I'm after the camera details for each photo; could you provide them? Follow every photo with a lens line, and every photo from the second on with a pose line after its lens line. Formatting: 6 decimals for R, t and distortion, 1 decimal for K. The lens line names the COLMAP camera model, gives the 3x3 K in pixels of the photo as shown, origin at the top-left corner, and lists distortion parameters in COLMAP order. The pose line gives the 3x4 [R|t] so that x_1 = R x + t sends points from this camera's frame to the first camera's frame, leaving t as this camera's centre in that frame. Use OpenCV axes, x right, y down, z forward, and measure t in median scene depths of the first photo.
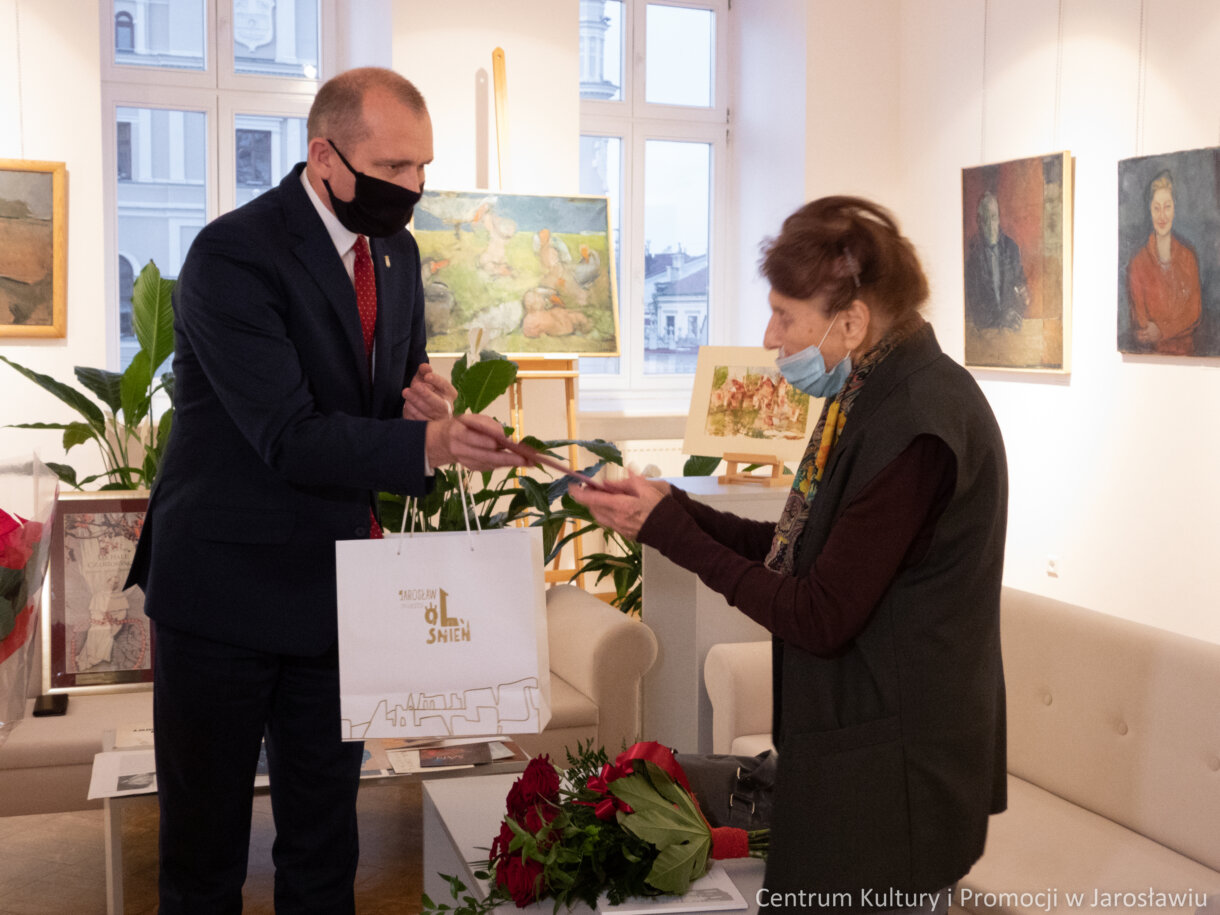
lens RADIAL K [[1590.8, 0, 649.5], [0, 1590.8, 491.9], [0, 0, 1]] dist [-0.016005, 0.000000]
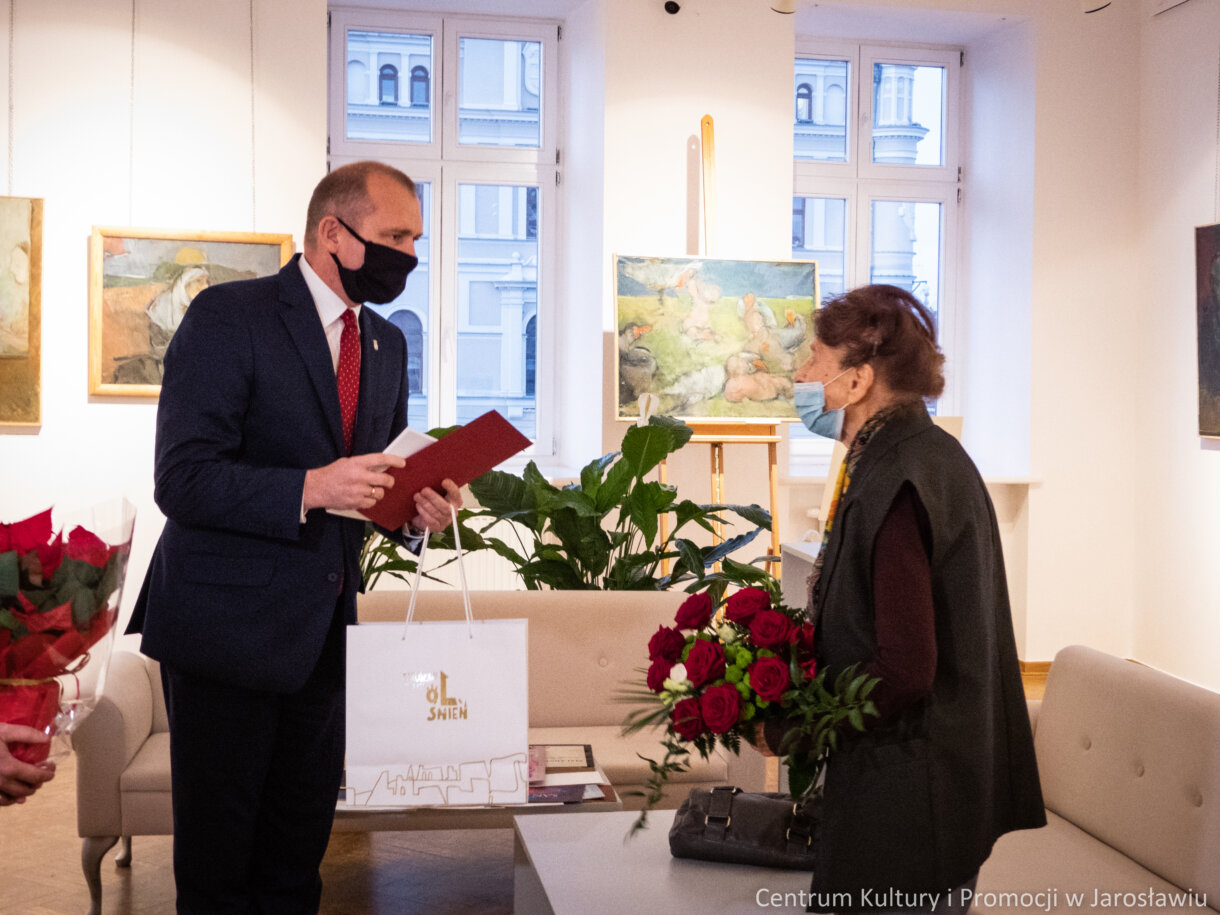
lens RADIAL K [[1739.9, 0, 612.0], [0, 1739.9, 459.0], [0, 0, 1]] dist [-0.013577, 0.000000]
pose [[0.977723, 0.014412, -0.209403, 0.080039], [-0.027240, 0.997915, -0.058506, 0.004121], [0.208123, 0.062907, 0.976078, -0.075587]]
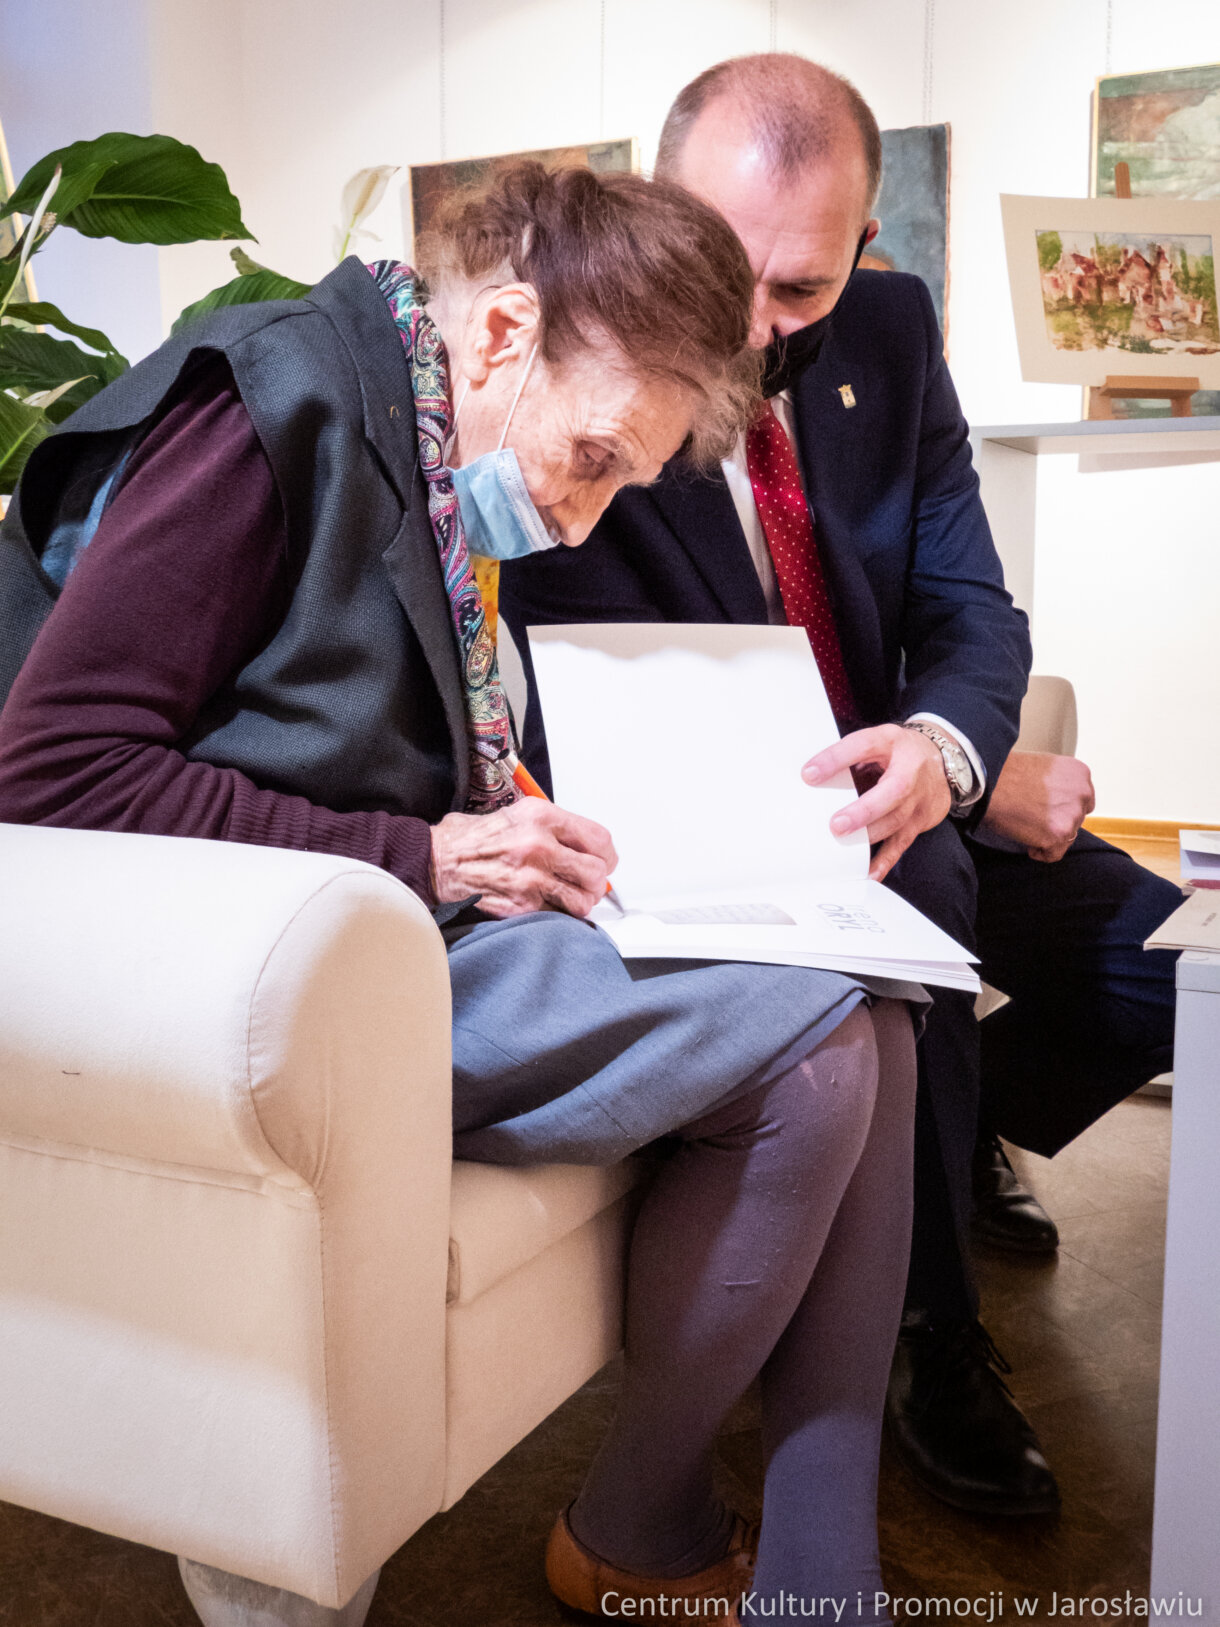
lens RADIAL K [[1673.4, 0, 611.6], [0, 1673.4, 810.0], [0, 0, 1]] dist [0.006695, 0.000000]
pose [[0.721787, -0.105693, 0.683998, -0.537092], [0.082472, 0.994364, 0.066623, 0.079761], [-0.687184, 0.008323, 0.726436, 0.727772]]
